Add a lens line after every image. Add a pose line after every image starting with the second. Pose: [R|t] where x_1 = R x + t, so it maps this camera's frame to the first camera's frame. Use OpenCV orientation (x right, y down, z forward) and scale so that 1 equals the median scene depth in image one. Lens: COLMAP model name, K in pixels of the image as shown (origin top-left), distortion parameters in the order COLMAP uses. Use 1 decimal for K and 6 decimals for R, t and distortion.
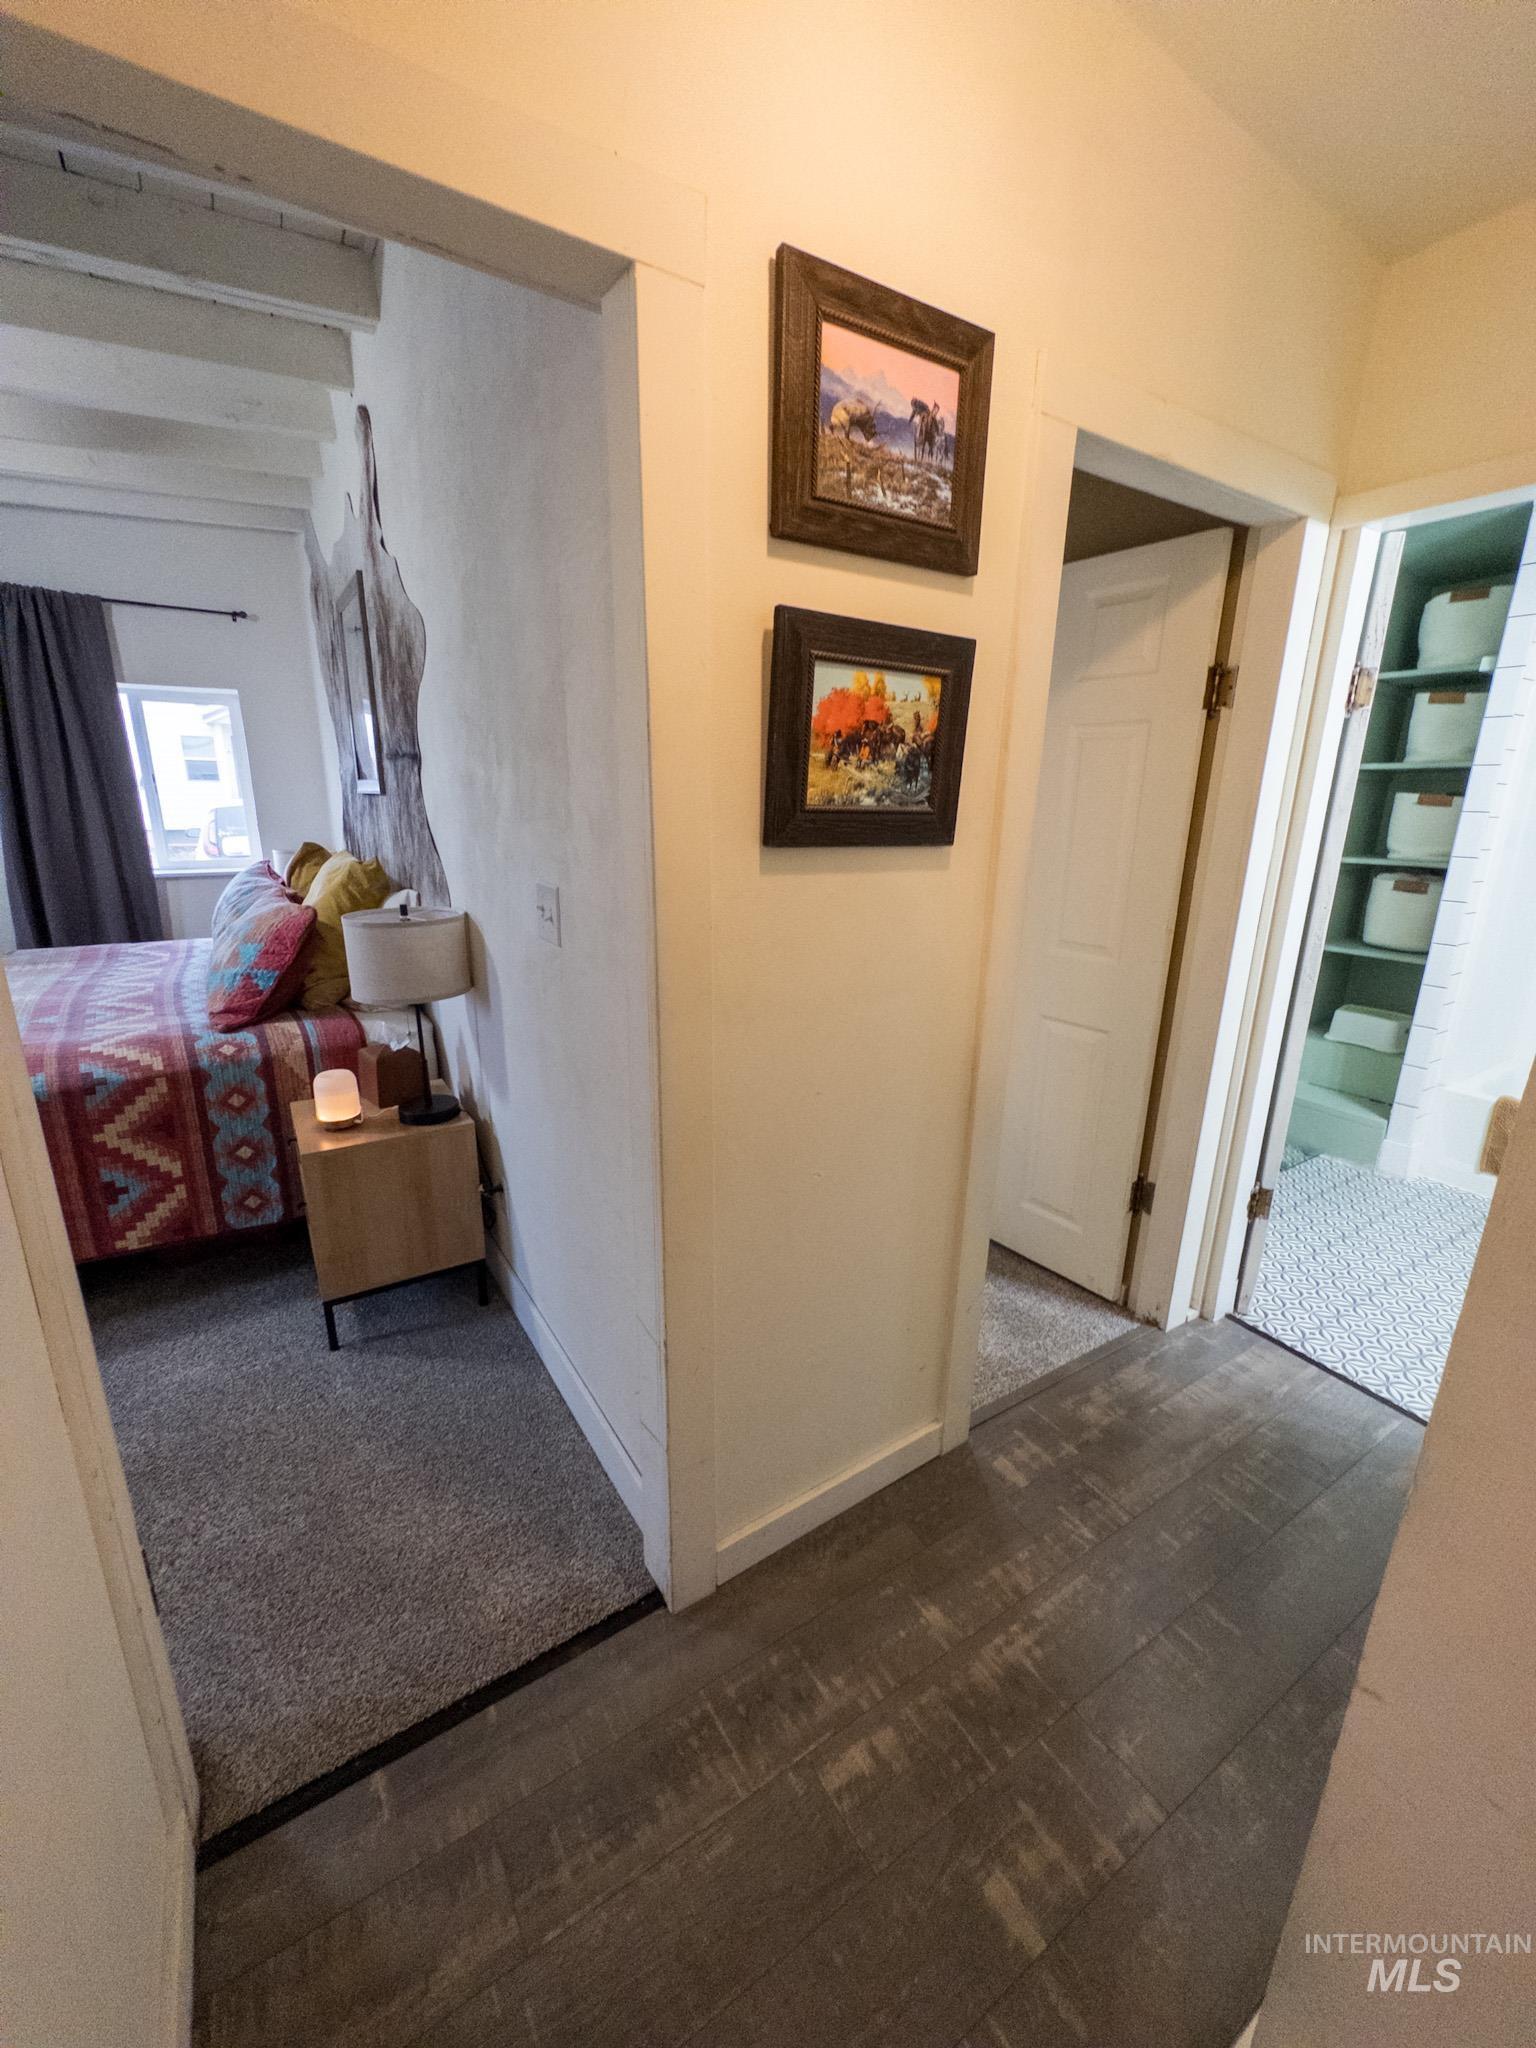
lens RADIAL K [[815.3, 0, 771.2], [0, 815.3, 1027.5], [0, 0, 1]] dist [-0.003048, 0.000829]
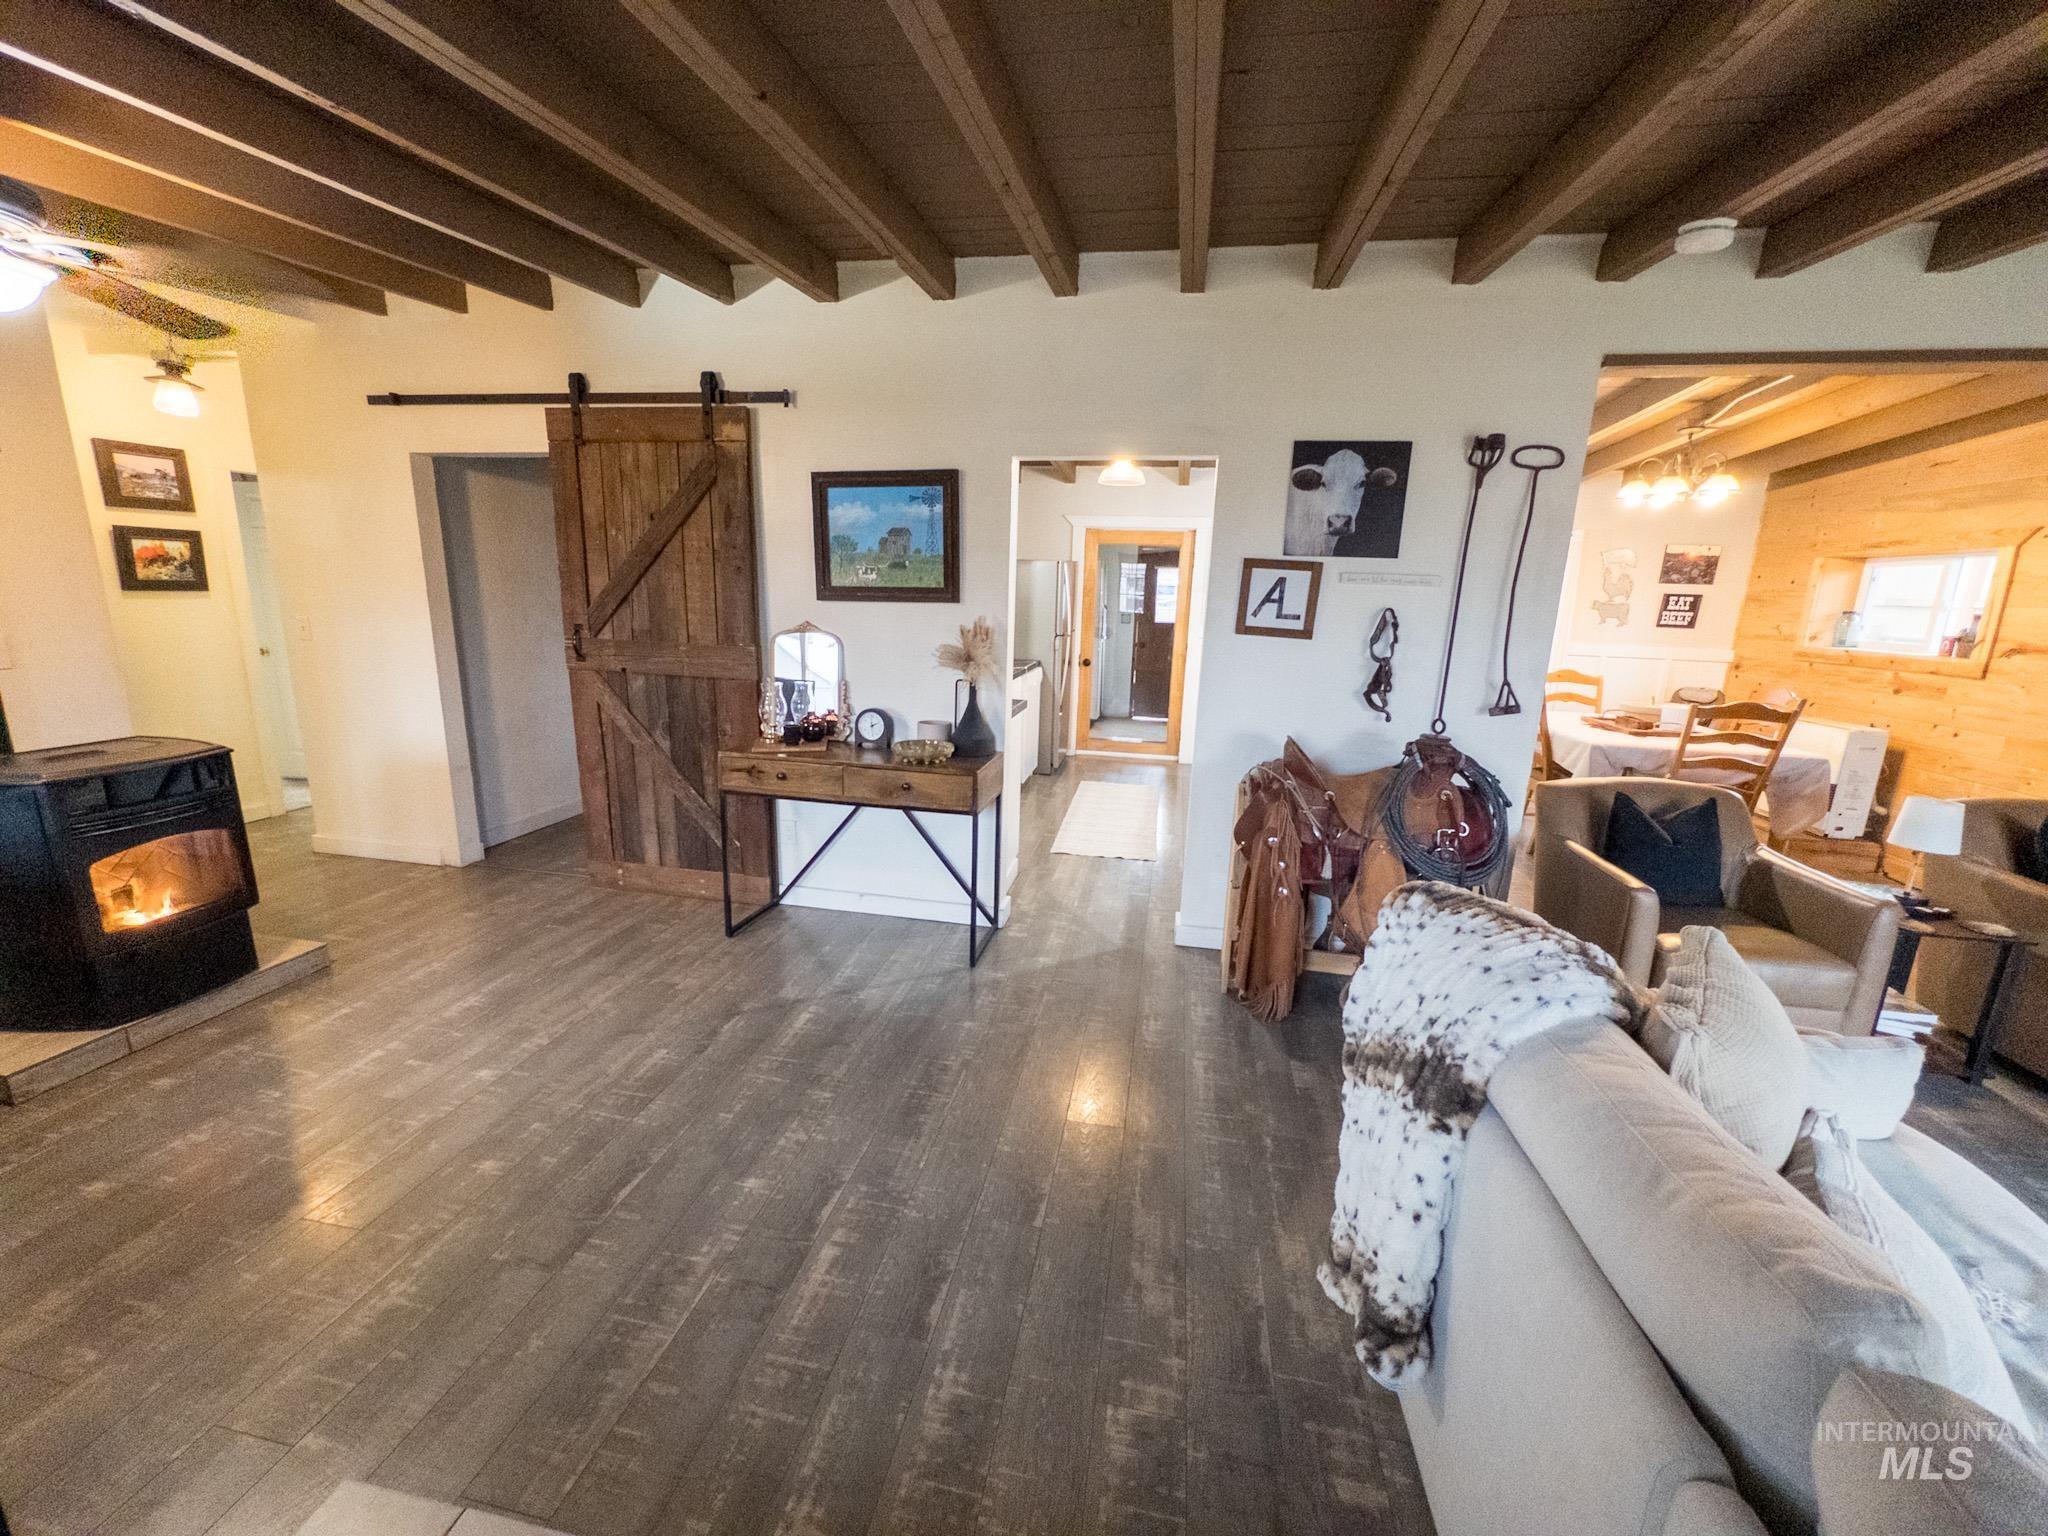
lens RADIAL K [[815.3, 0, 1022.9], [0, 815.3, 768.6], [0, 0, 1]] dist [-0.003048, 0.000829]
pose [[0.689588, -0.156890, 0.707003, 0.035454], [0.178653, 0.982934, 0.043869, 0.557411], [-0.701820, 0.096056, 0.705848, -2.142749]]
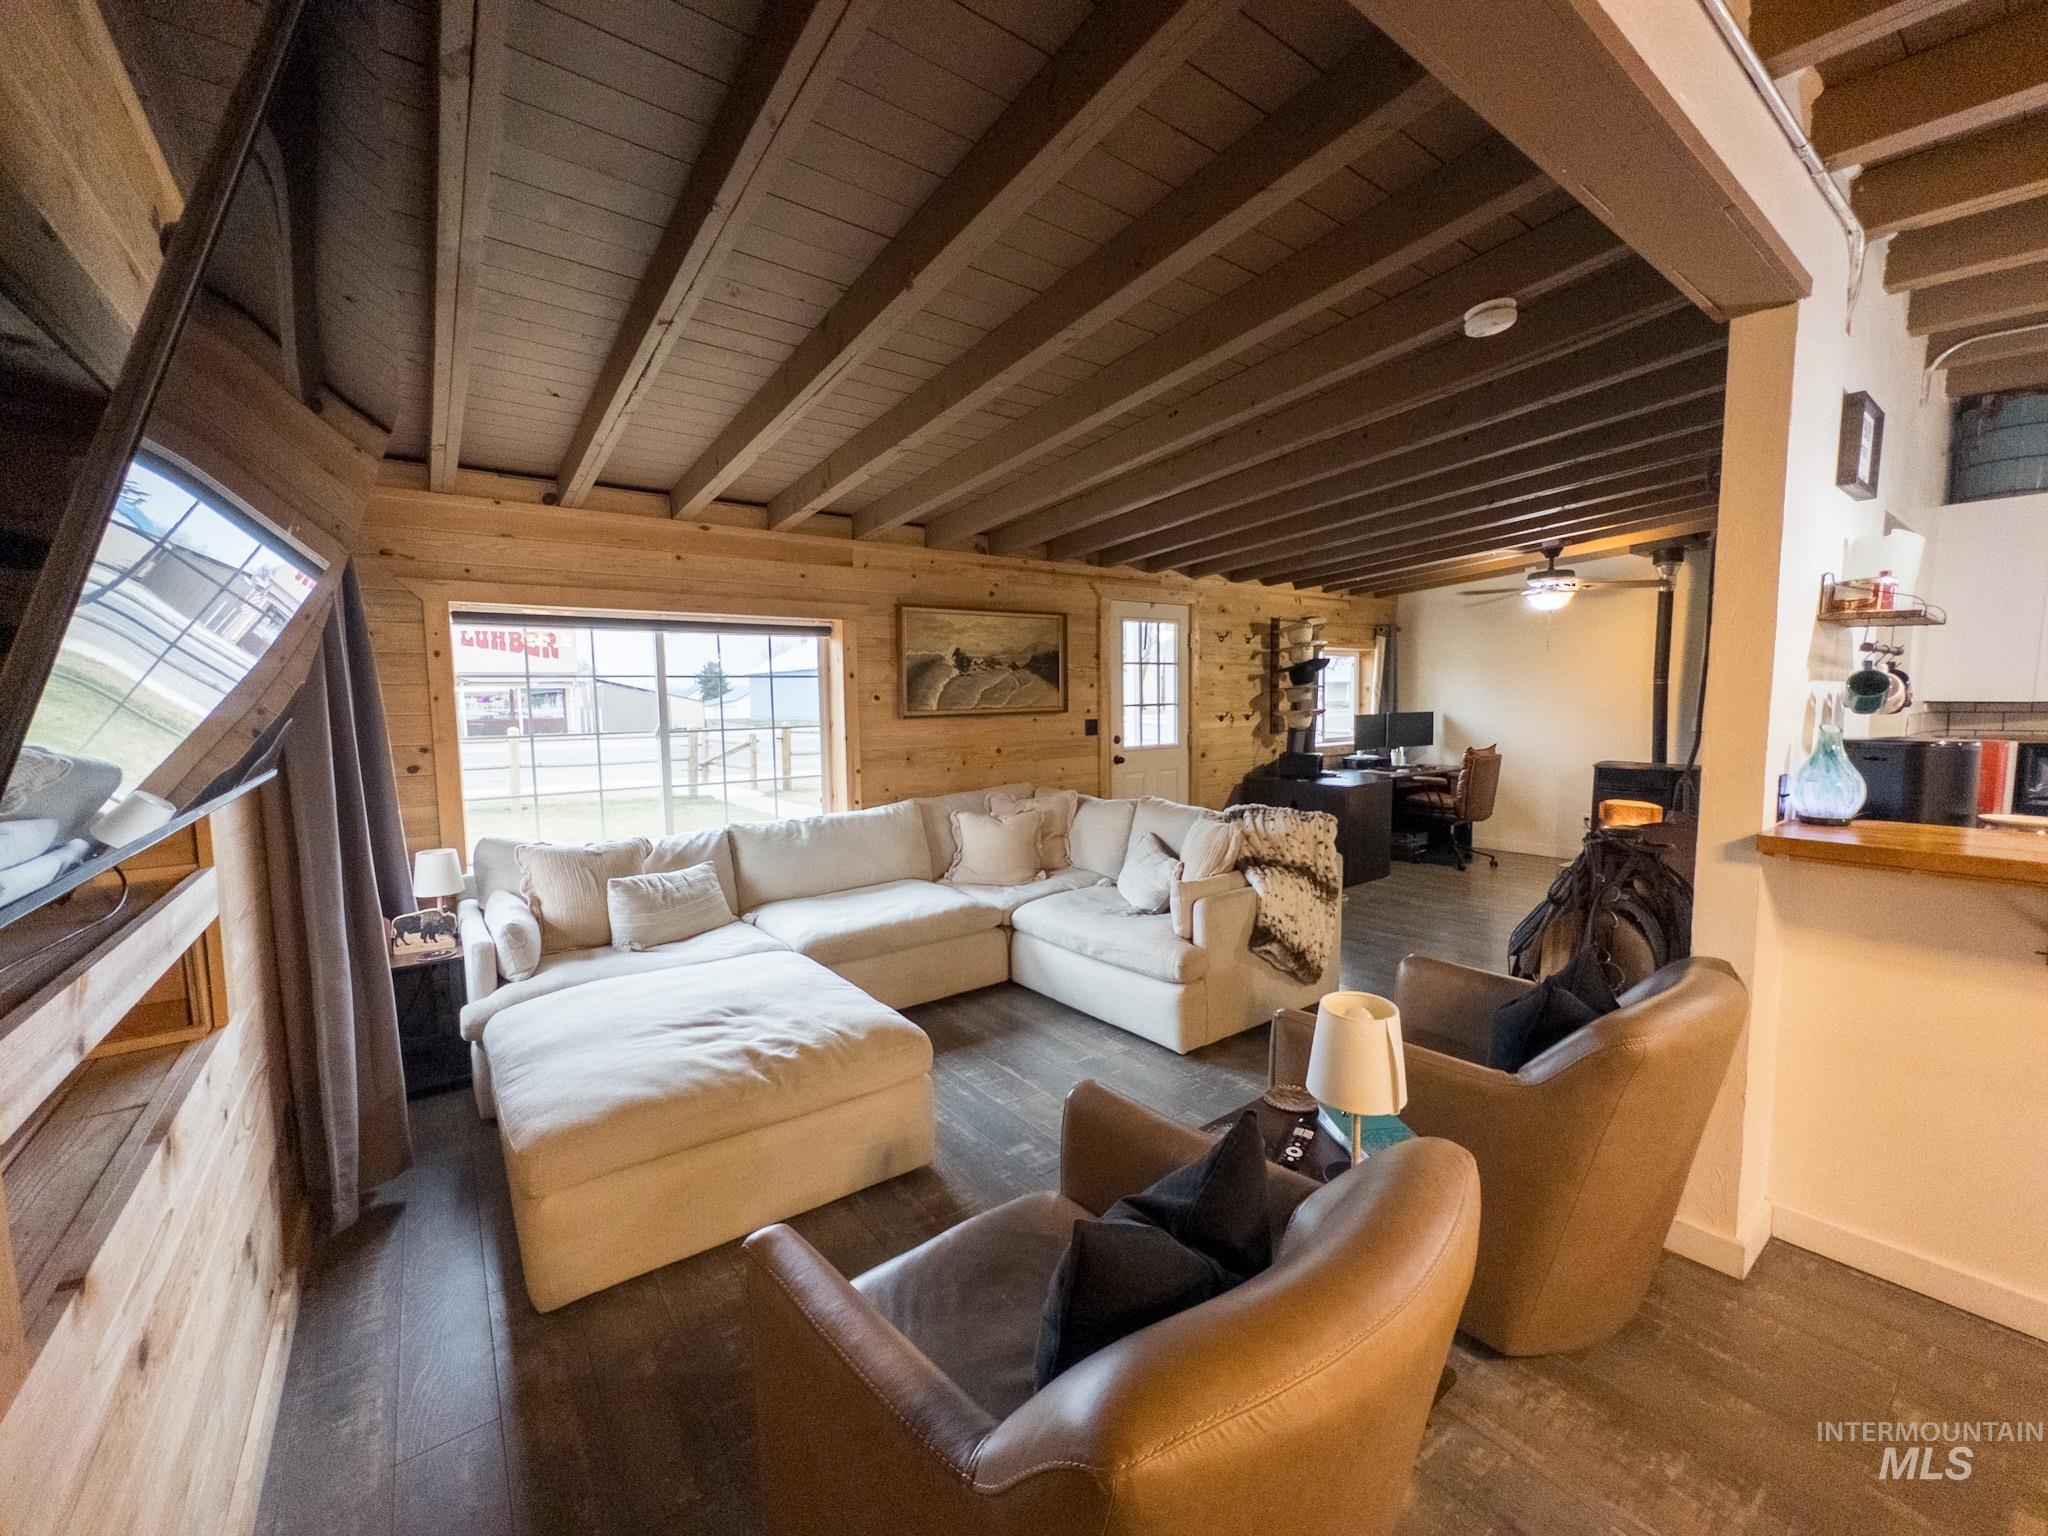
lens RADIAL K [[815.3, 0, 1017.5], [0, 815.3, 771.1], [0, 0, 1]] dist [-0.003048, 0.000829]
pose [[0.058882, 0.069796, -0.995822, 2.453865], [-0.255720, 0.965322, 0.052538, 0.758729], [0.964956, 0.251558, 0.074688, -2.600540]]
